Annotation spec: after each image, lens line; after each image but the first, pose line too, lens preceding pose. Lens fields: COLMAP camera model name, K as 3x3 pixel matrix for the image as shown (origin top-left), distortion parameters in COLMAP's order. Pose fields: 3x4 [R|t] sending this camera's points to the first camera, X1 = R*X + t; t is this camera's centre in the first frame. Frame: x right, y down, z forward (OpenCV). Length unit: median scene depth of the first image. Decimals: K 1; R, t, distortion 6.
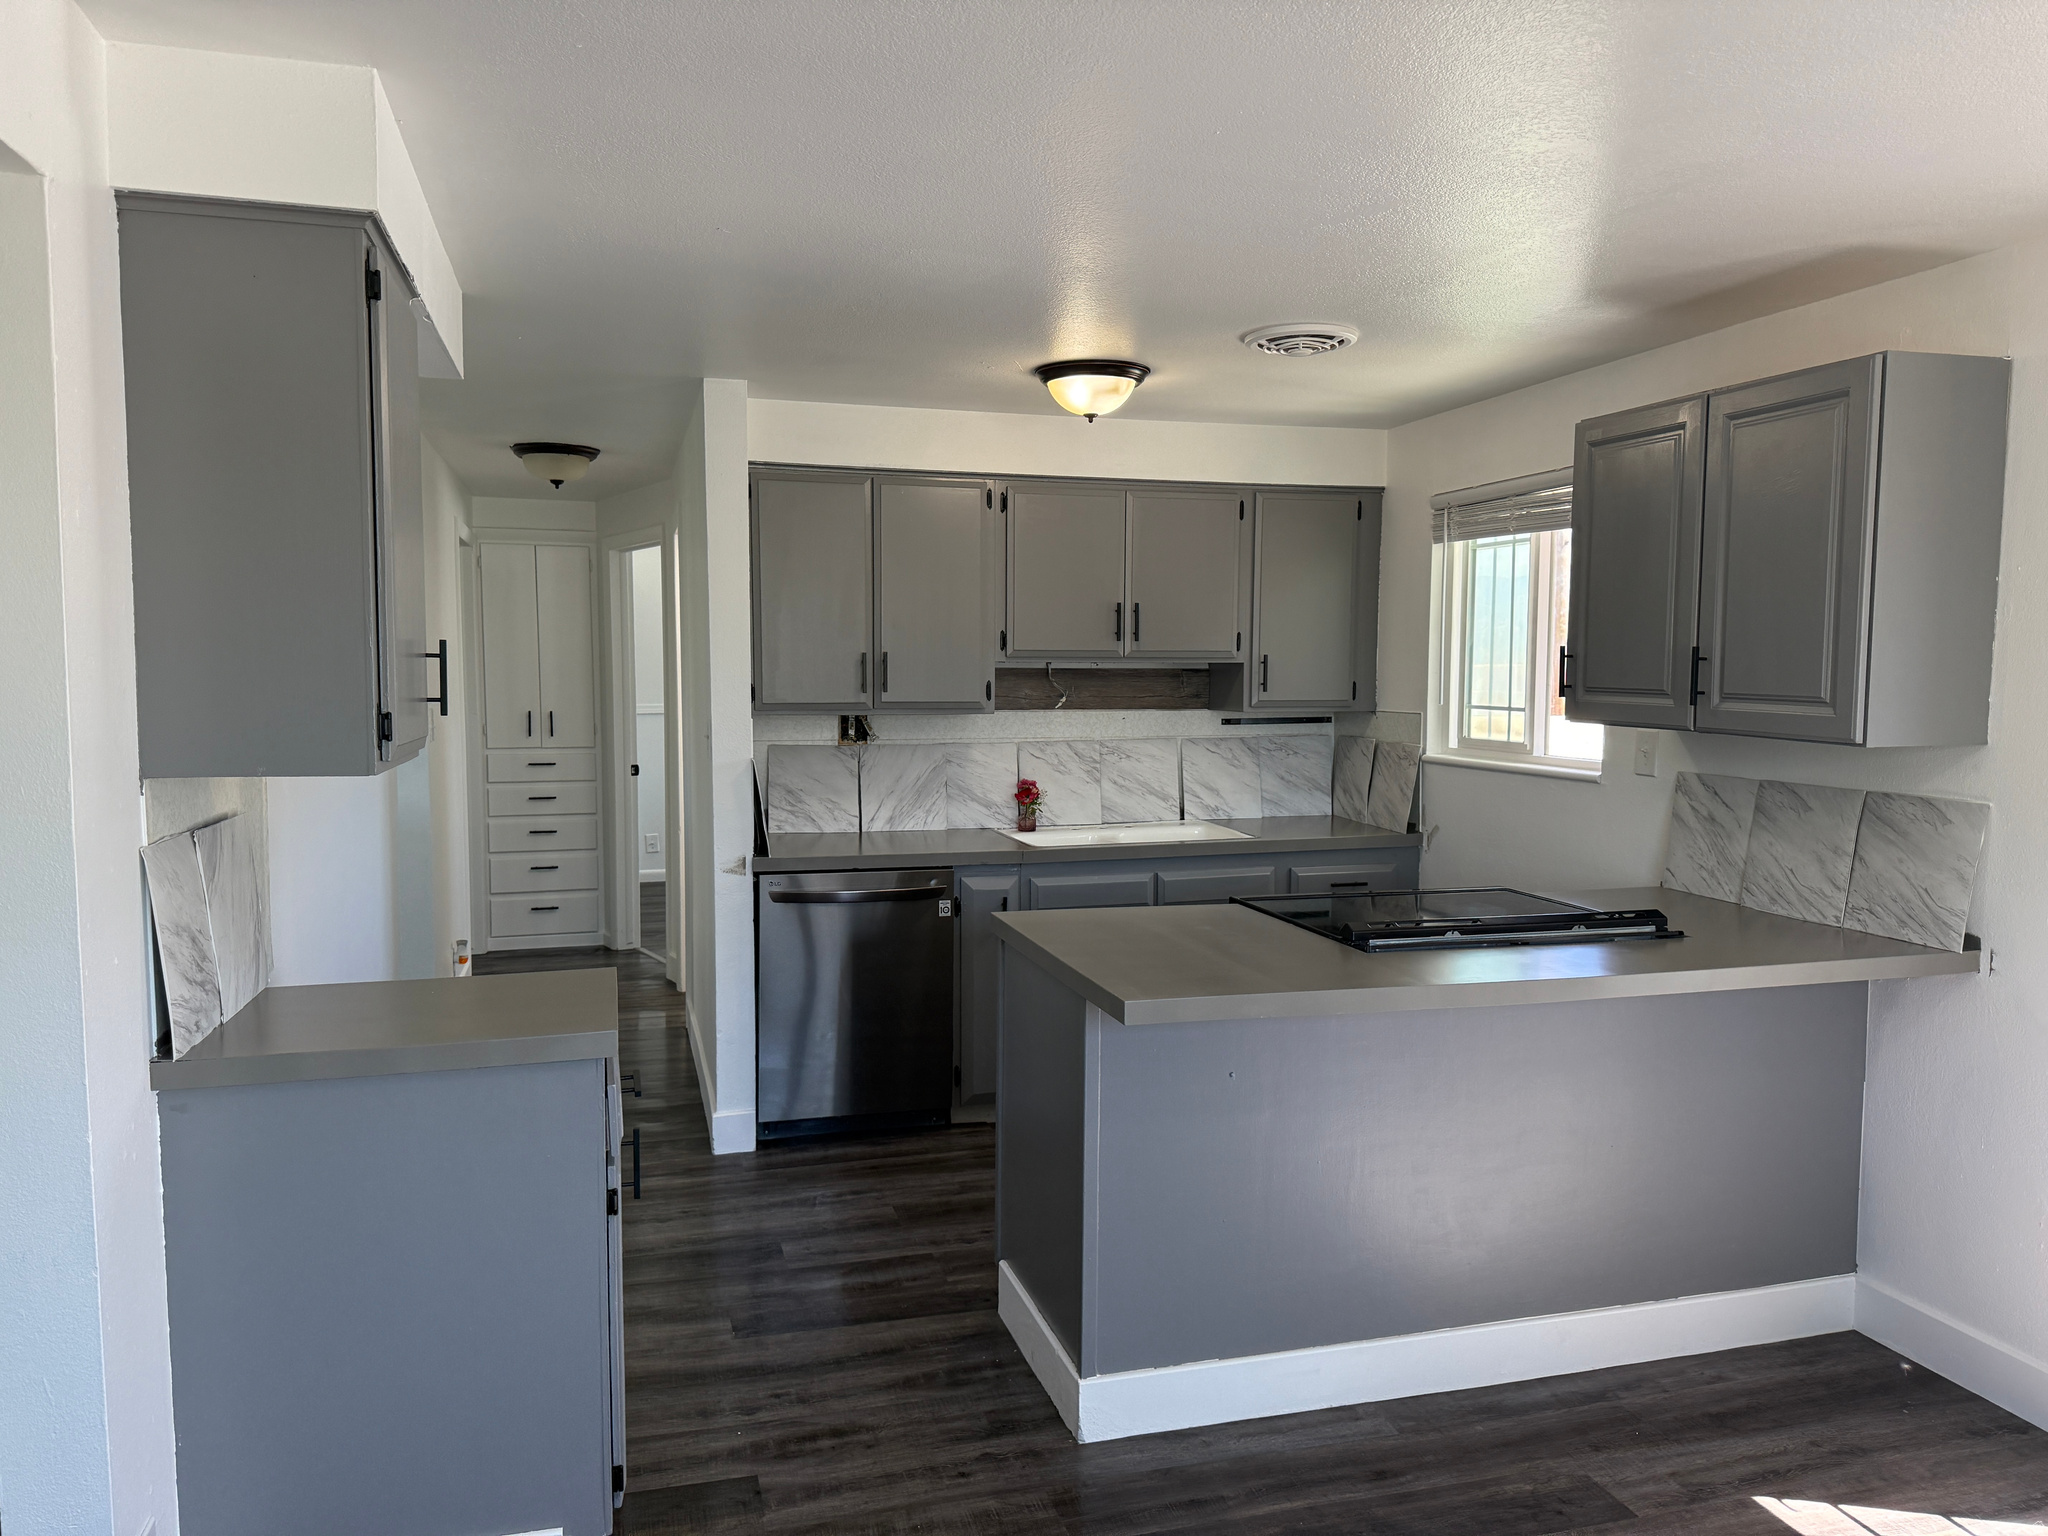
lens RADIAL K [[1433.7, 0, 1024.0], [0, 1433.7, 768.0], [0, 0, 1]] dist [0.135061, -0.232532]
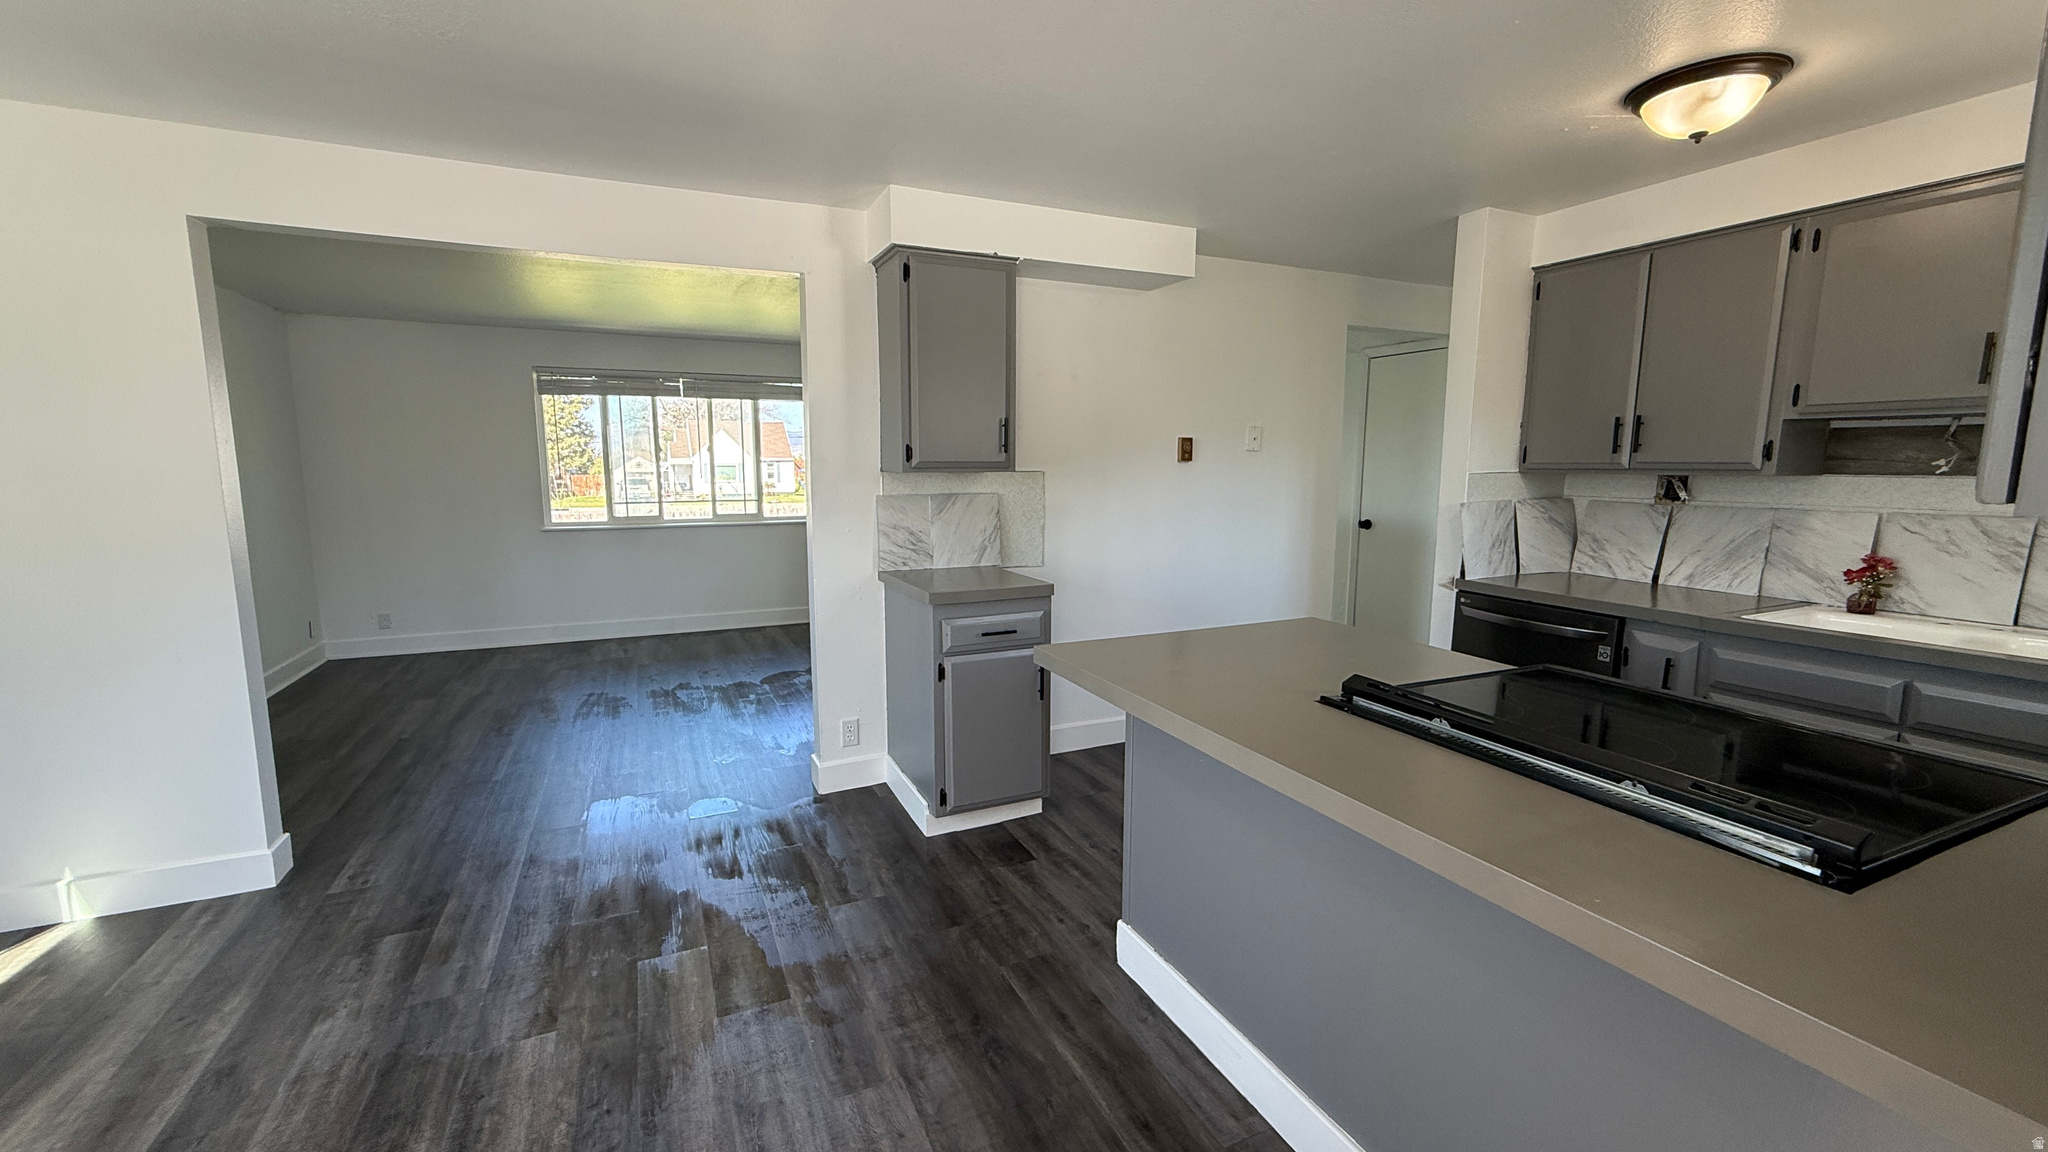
lens RADIAL K [[815.6, 0, 1014.6], [0, 815.6, 570.0], [0, 0, 1]] dist [0.008422, -0.000096]
pose [[0.151368, 0.130086, -0.979880, 0.503214], [-0.073252, 0.990053, 0.120121, -0.005863], [0.985760, 0.053595, 0.159391, 0.495846]]
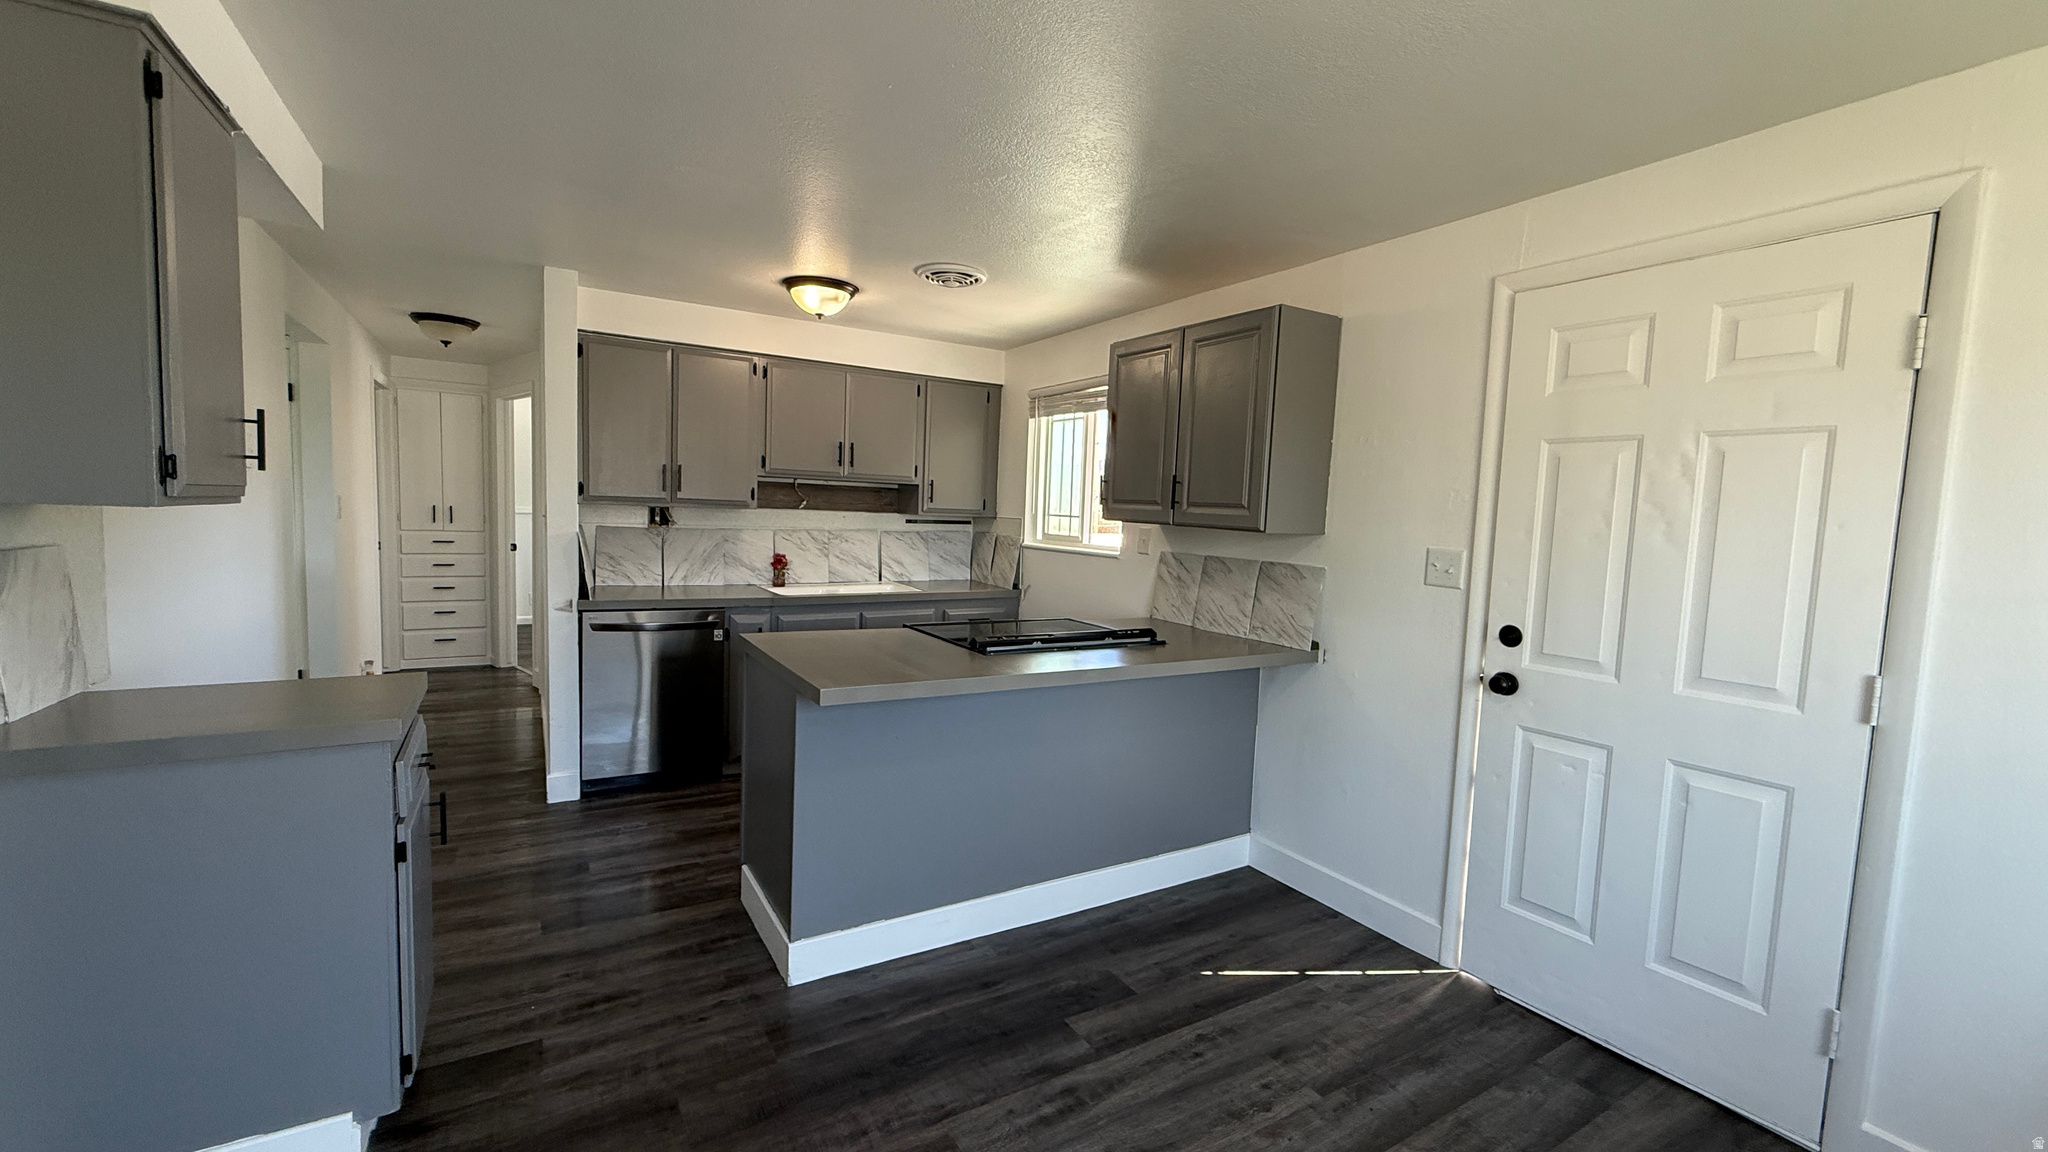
lens RADIAL K [[815.6, 0, 1014.6], [0, 815.6, 570.0], [0, 0, 1]] dist [0.008422, -0.000096]
pose [[0.966565, 0.015669, 0.255944, 0.027093], [-0.017704, 0.999827, 0.005648, 0.020177], [-0.255811, -0.009990, 0.966675, 0.093770]]
